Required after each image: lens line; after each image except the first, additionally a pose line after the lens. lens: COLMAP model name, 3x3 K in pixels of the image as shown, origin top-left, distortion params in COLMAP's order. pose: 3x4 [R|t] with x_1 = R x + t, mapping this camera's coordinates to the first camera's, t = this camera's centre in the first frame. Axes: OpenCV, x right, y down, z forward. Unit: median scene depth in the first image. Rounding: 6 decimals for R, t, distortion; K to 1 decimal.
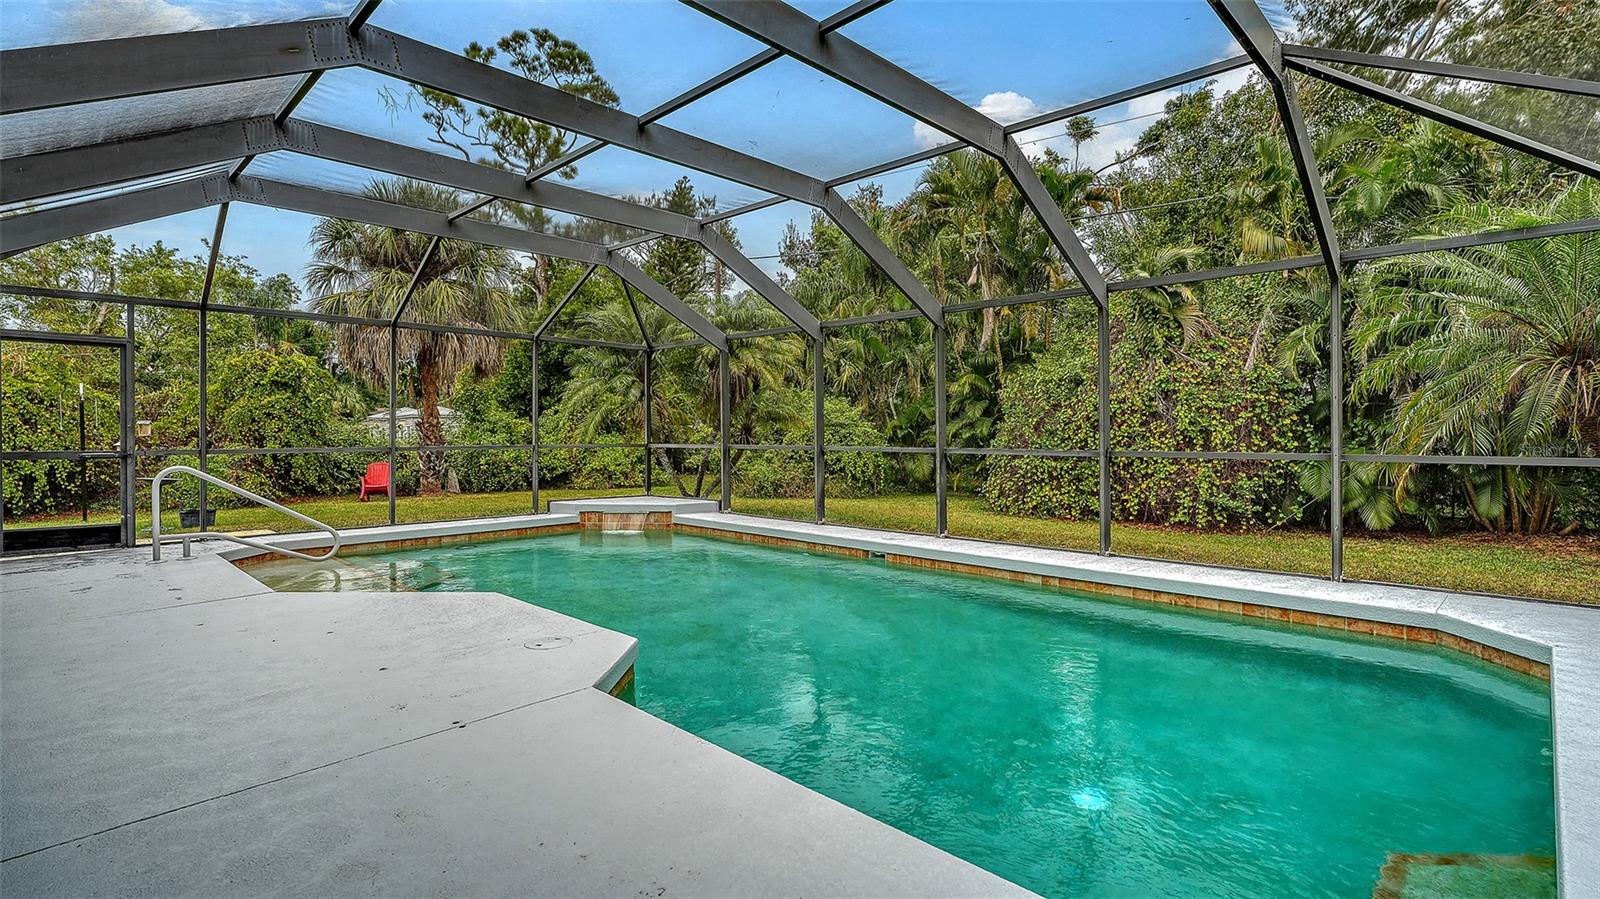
lens RADIAL K [[762.1, 0, 798.6], [0, 762.1, 445.6], [0, 0, 1]] dist [0.002200, -0.001726]
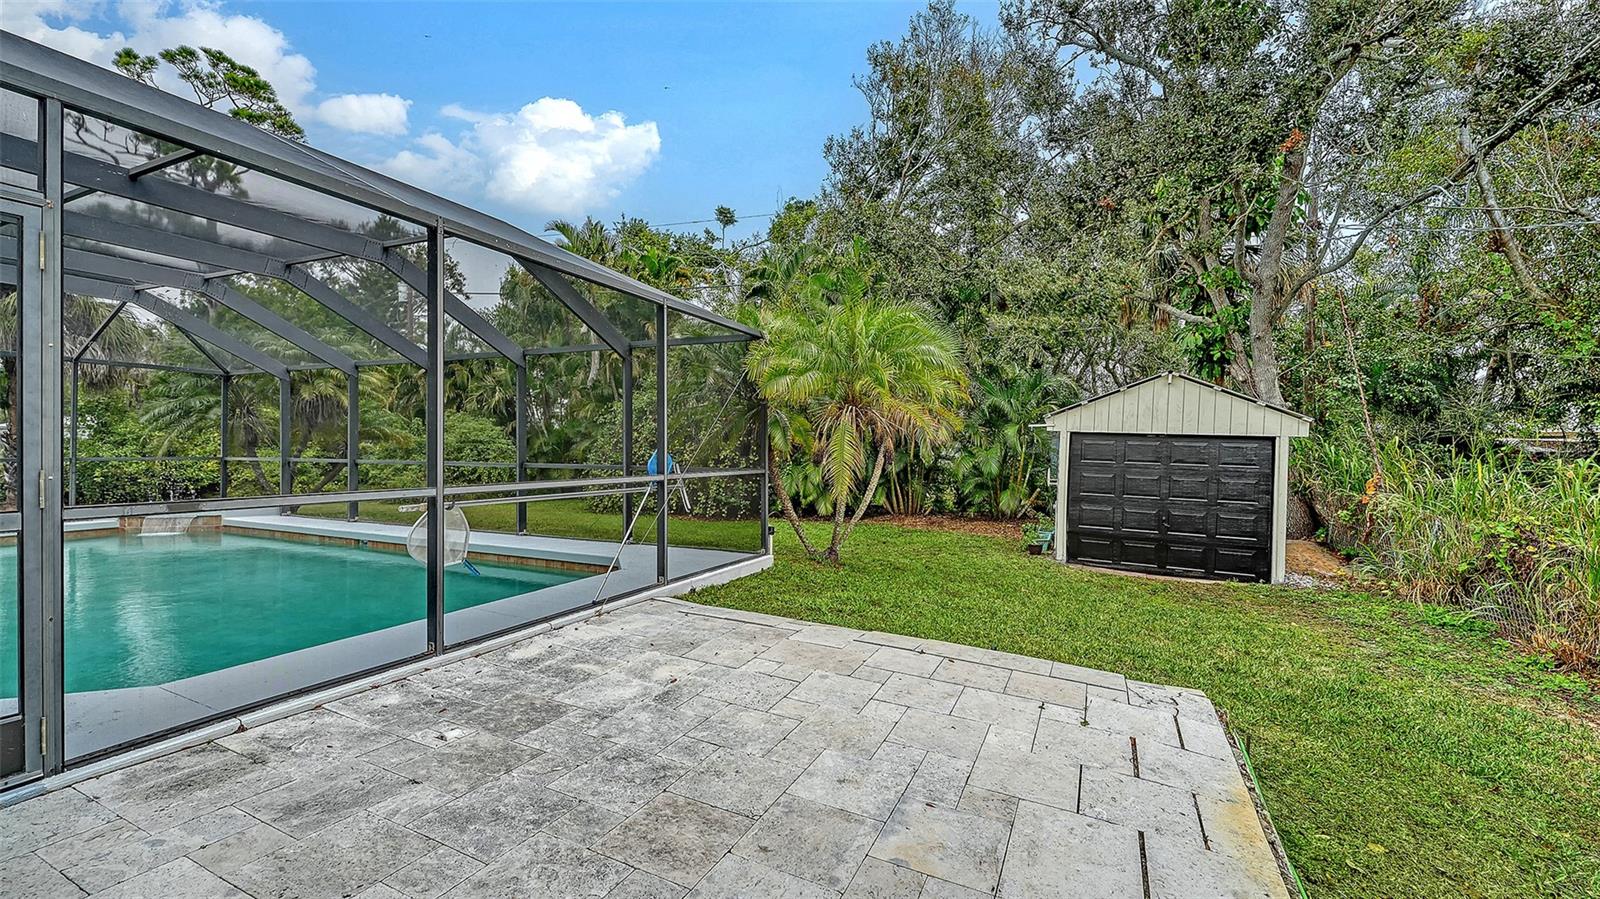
lens RADIAL K [[651.0, 0, 806.9], [0, 651.0, 448.2], [0, 0, 1]] dist [0.002063, -0.000001]
pose [[0.939650, 0.008613, 0.342029, 0.114078], [-0.003088, 0.999856, -0.016695, -0.000723], [-0.342123, 0.014631, 0.939541, -0.084562]]
